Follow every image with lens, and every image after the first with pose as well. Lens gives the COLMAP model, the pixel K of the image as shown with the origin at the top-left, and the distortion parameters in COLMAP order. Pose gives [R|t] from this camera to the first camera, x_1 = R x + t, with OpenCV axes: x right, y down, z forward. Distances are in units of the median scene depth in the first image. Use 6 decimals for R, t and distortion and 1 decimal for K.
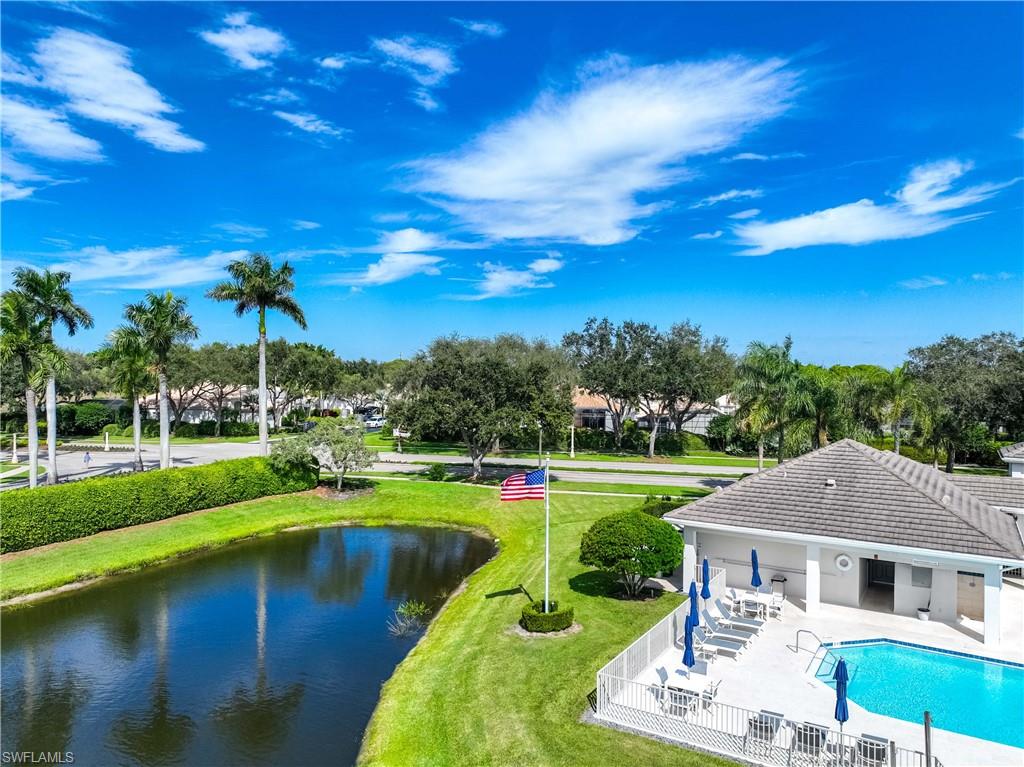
lens RADIAL K [[717.5, 0, 513.6], [0, 717.5, 397.3], [0, 0, 1]] dist [0.034630, -0.041120]
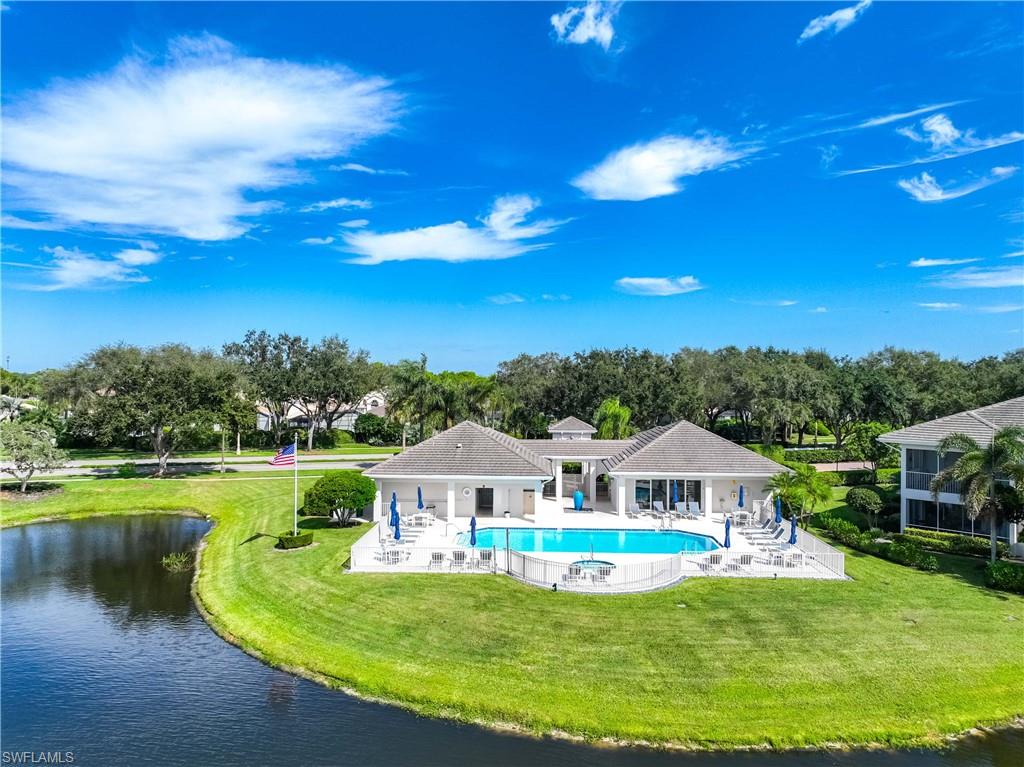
lens RADIAL K [[717.5, 0, 513.6], [0, 717.5, 397.3], [0, 0, 1]] dist [0.034630, -0.041120]
pose [[0.866207, -0.014707, 0.499469, -0.111959], [0.018160, 0.999833, -0.002053, 0.004309], [-0.499355, 0.010849, 0.866329, -0.202636]]
